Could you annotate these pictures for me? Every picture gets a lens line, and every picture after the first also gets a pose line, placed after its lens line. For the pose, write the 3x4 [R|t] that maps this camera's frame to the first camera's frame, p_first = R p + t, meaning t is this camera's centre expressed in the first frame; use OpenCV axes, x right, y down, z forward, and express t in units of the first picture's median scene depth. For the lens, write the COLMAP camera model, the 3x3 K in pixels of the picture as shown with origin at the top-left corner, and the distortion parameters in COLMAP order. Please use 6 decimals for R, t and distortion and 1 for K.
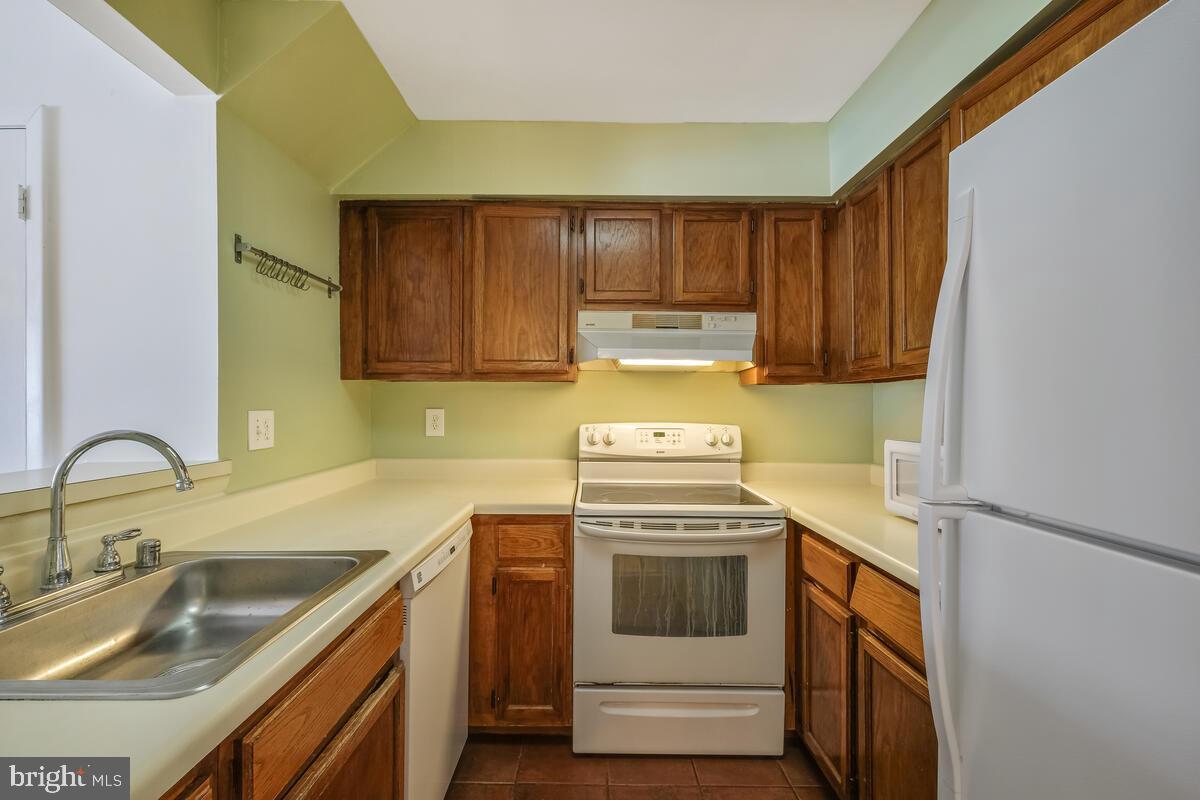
lens RADIAL K [[524.5, 0, 598.6], [0, 524.5, 404.9], [0, 0, 1]] dist [-0.003209, -0.000410]
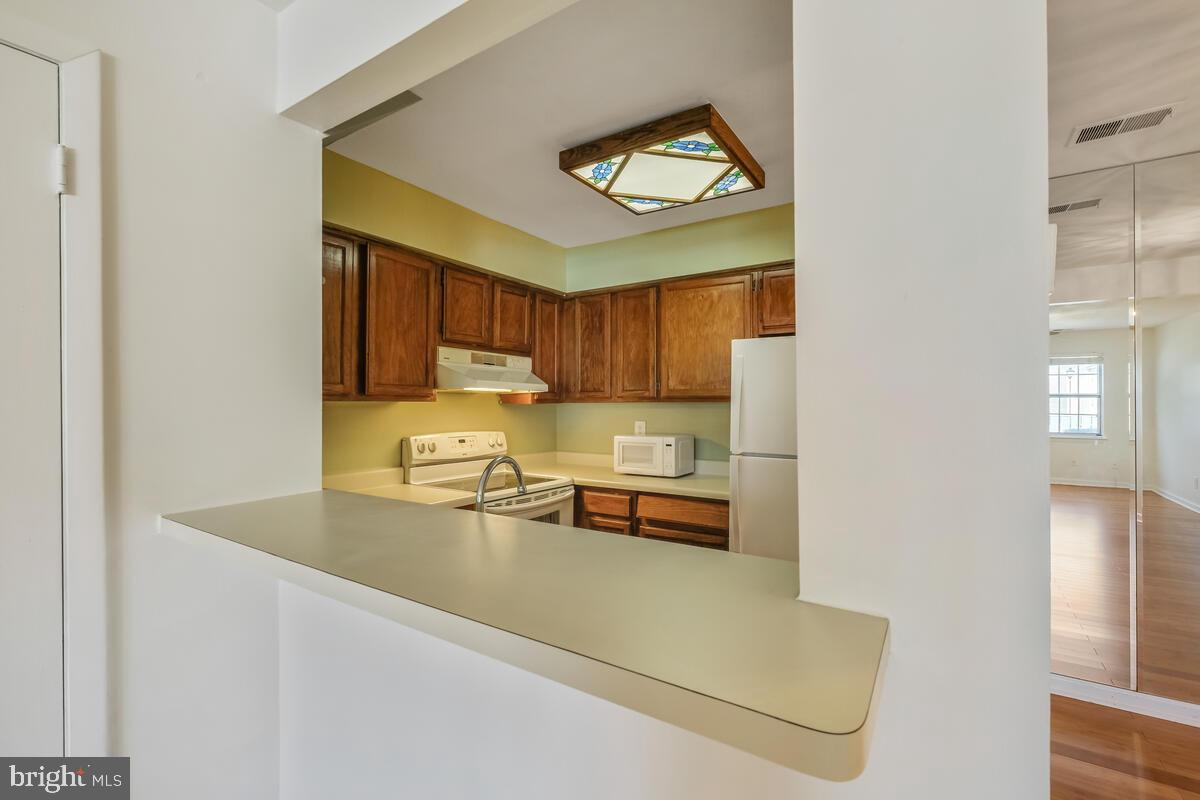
lens RADIAL K [[524.5, 0, 598.6], [0, 524.5, 404.9], [0, 0, 1]] dist [-0.003209, -0.000410]
pose [[0.552613, -0.001521, 0.833436, -0.880163], [-0.001139, 0.999996, 0.002581, -0.042796], [-0.833437, -0.002376, 0.552609, -0.015744]]
